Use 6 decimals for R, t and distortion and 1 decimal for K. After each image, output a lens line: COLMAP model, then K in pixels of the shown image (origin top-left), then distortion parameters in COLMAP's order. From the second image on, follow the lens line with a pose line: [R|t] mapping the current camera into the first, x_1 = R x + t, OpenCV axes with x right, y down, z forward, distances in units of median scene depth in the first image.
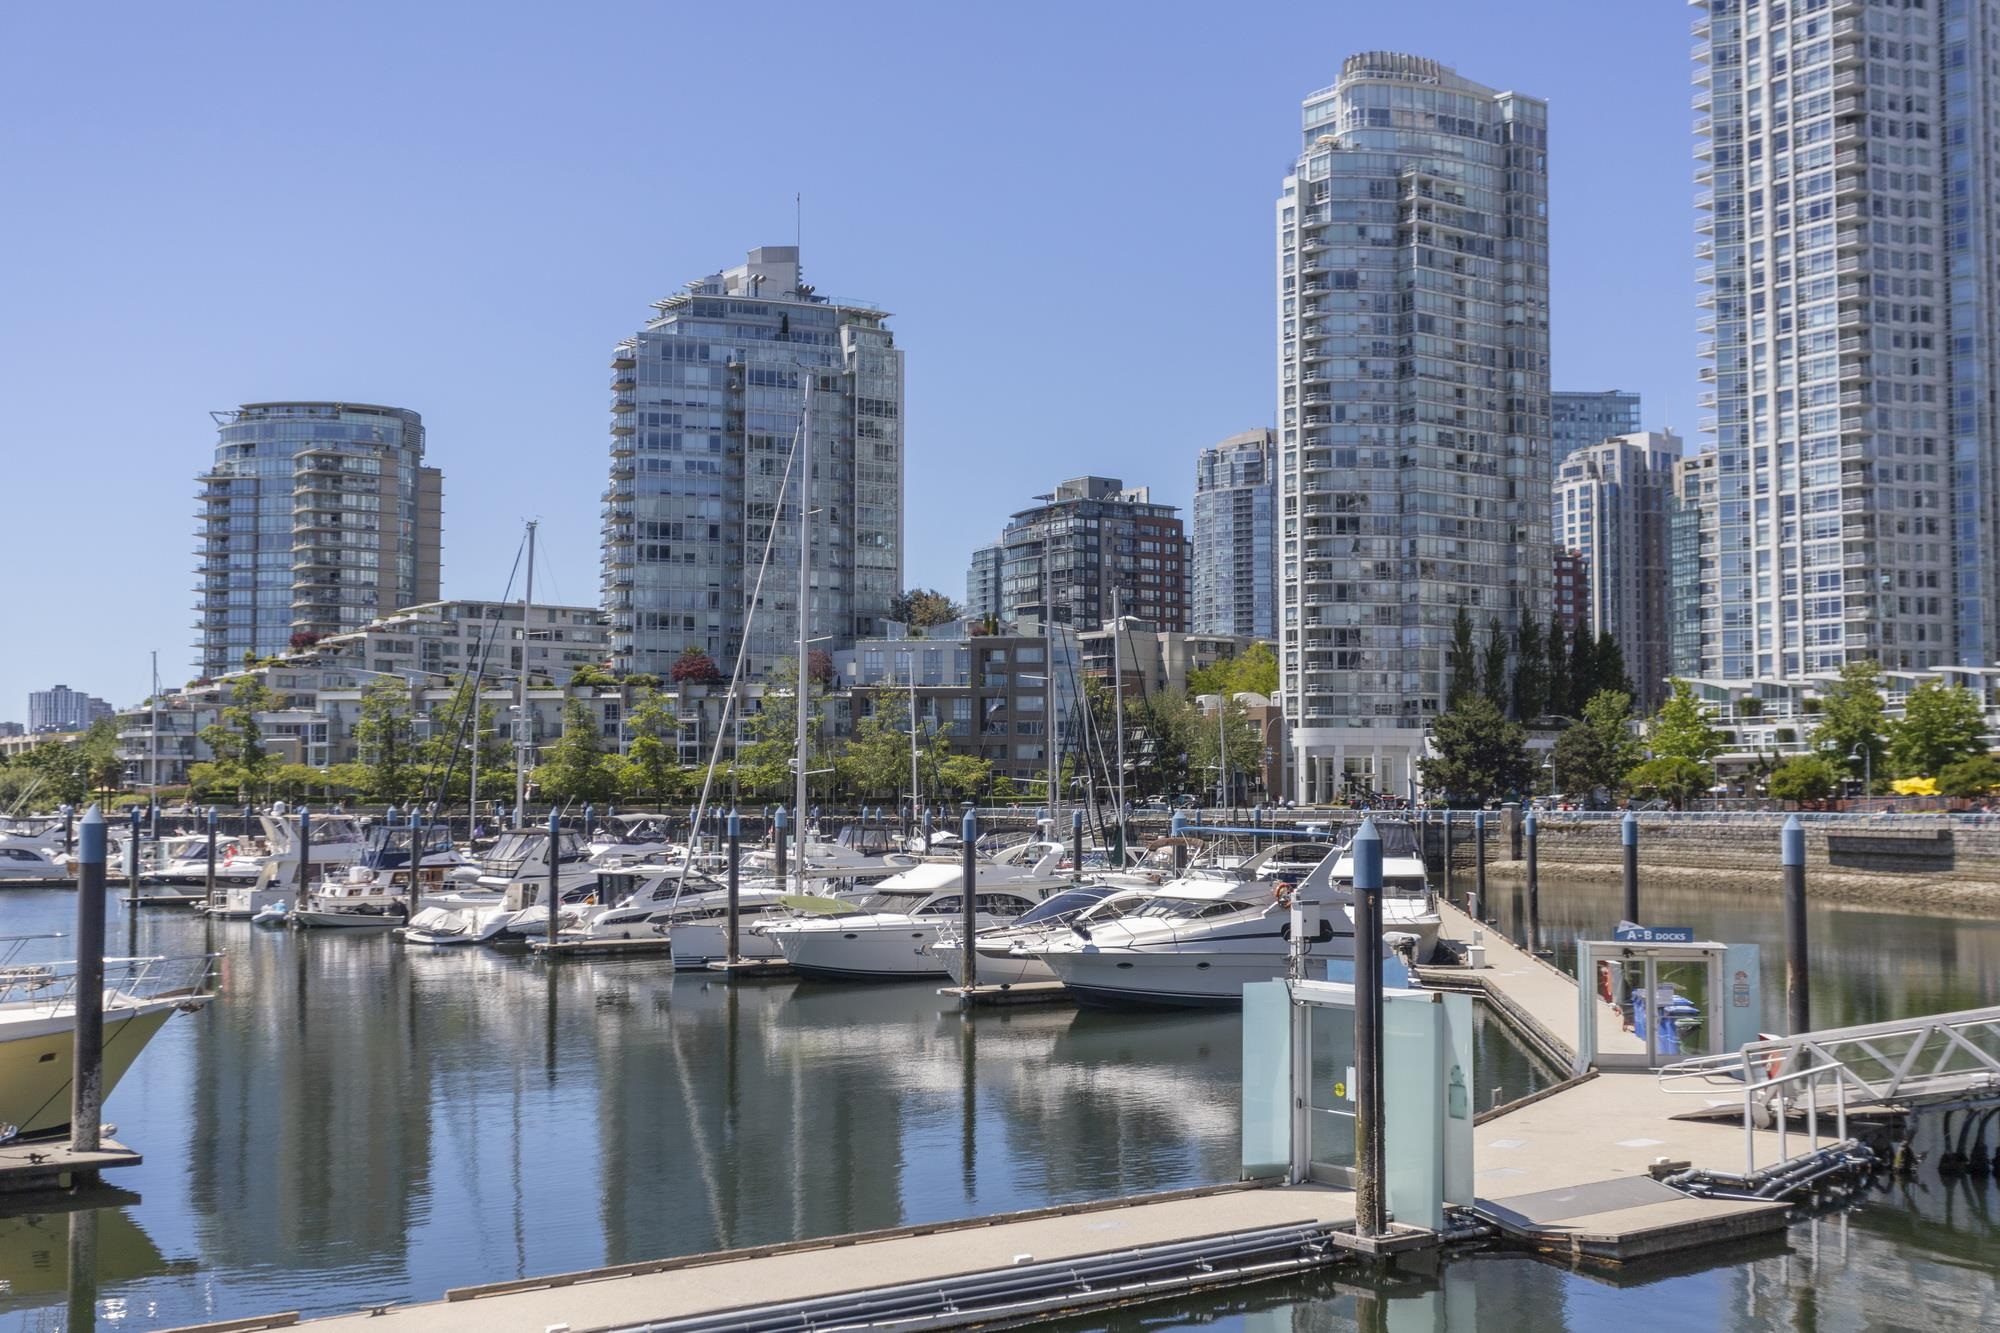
lens RADIAL K [[2259.3, 0, 995.6], [0, 2259.3, 668.6], [0, 0, 1]] dist [0.019674, 0.000000]
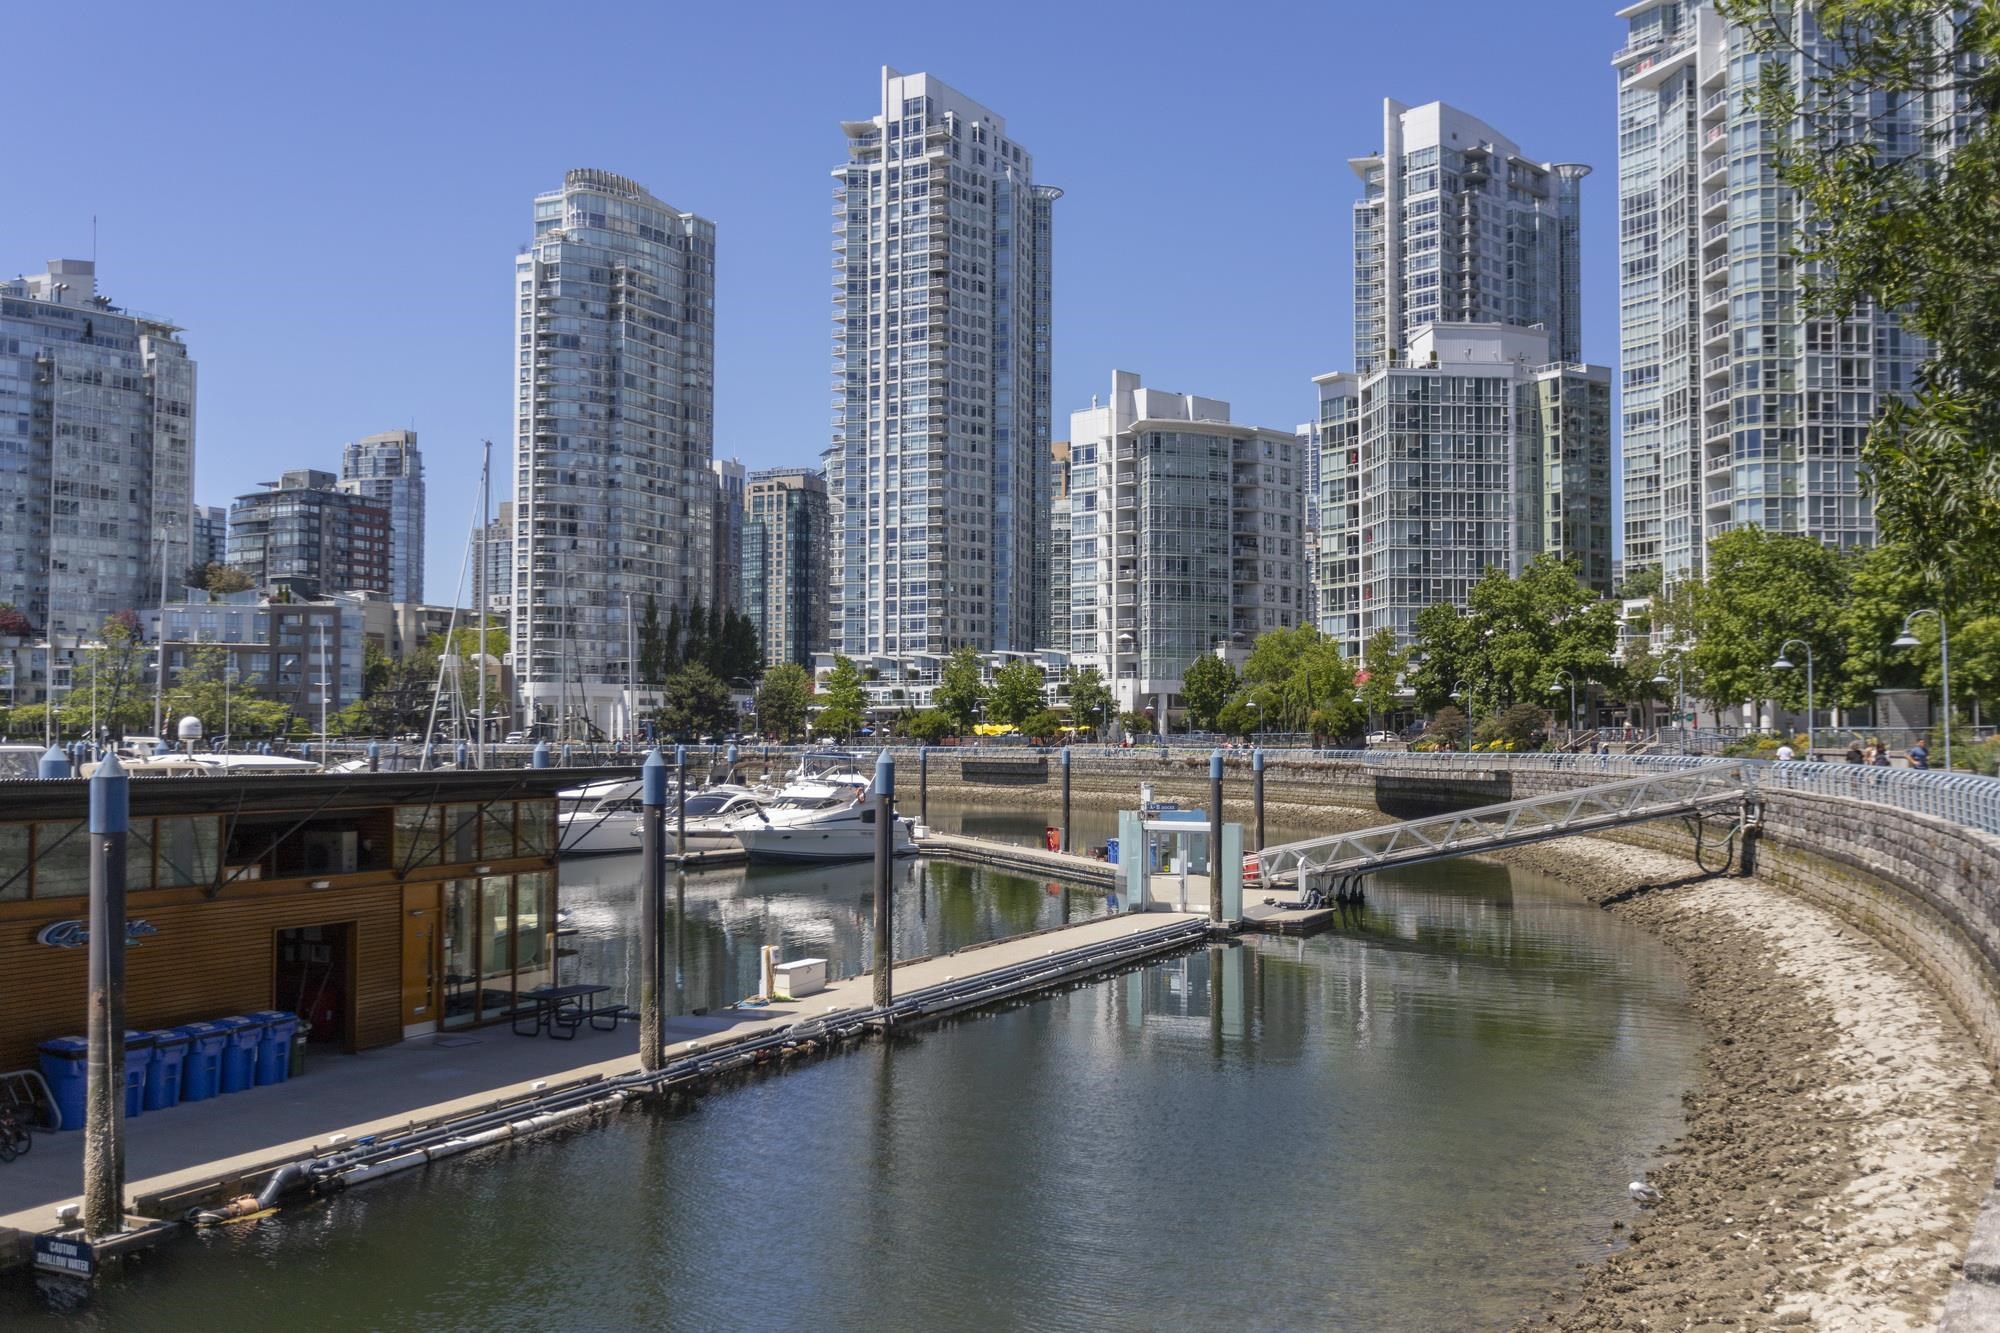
lens RADIAL K [[1835.0, 0, 1003.7], [0, 1835.0, 666.7], [0, 0, 1]] dist [0.016767, 0.000000]
pose [[0.889736, 0.021047, 0.455989, -0.104701], [-0.030073, 0.999469, 0.012547, -0.004186], [-0.455483, -0.024877, 0.889897, -0.069287]]
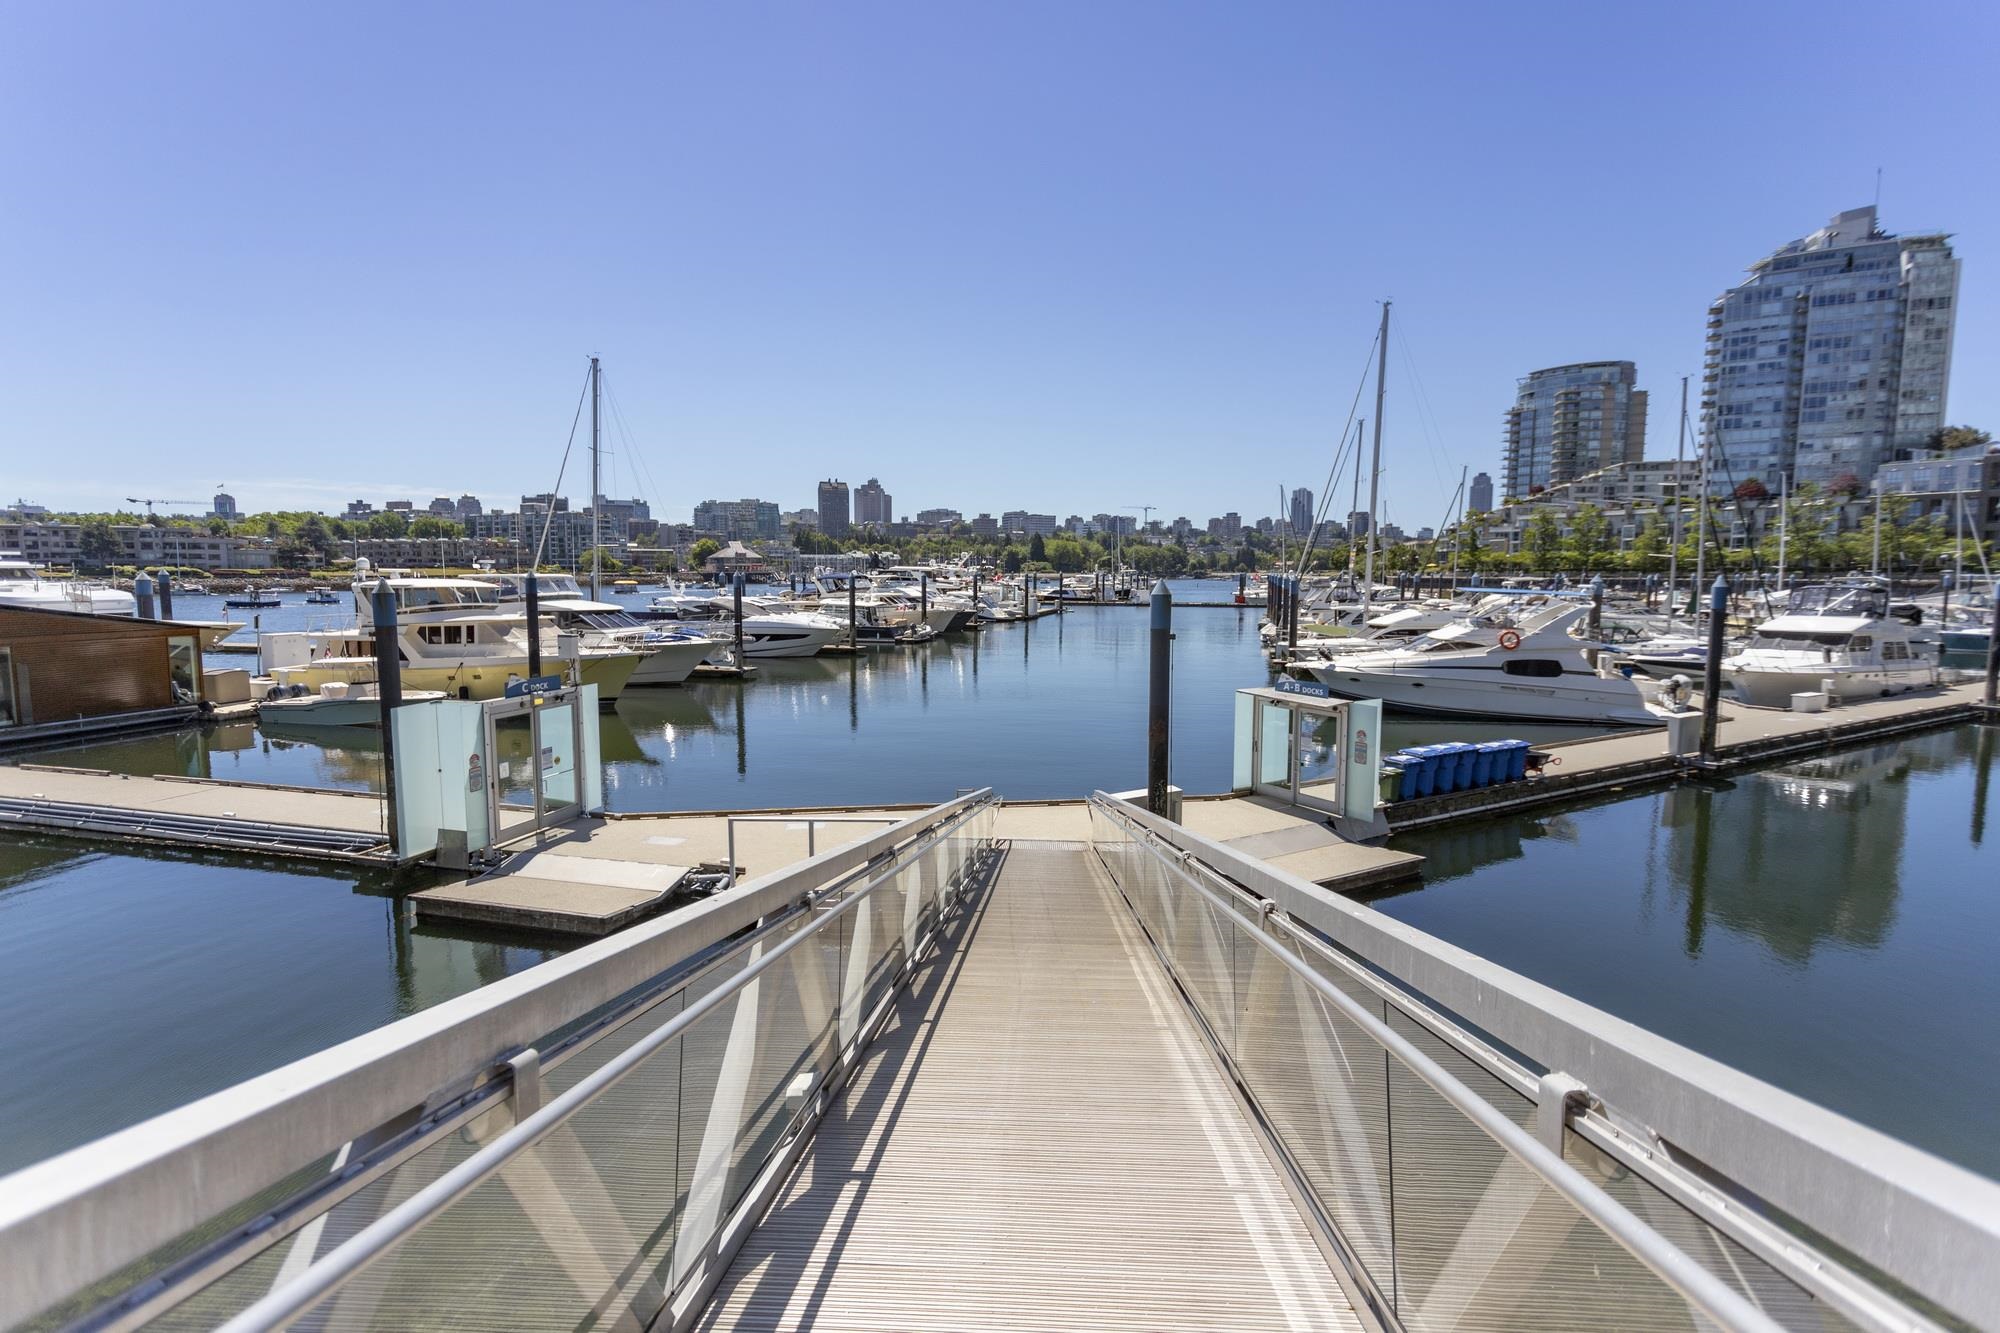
lens RADIAL K [[956.1, 0, 998.5], [0, 956.1, 665.9], [0, 0, 1]] dist [0.010948, 0.000186]
pose [[0.598036, 0.079359, -0.797530, 0.109145], [0.046588, 0.989961, 0.133441, 0.006811], [0.800114, -0.116958, 0.588335, 0.113098]]
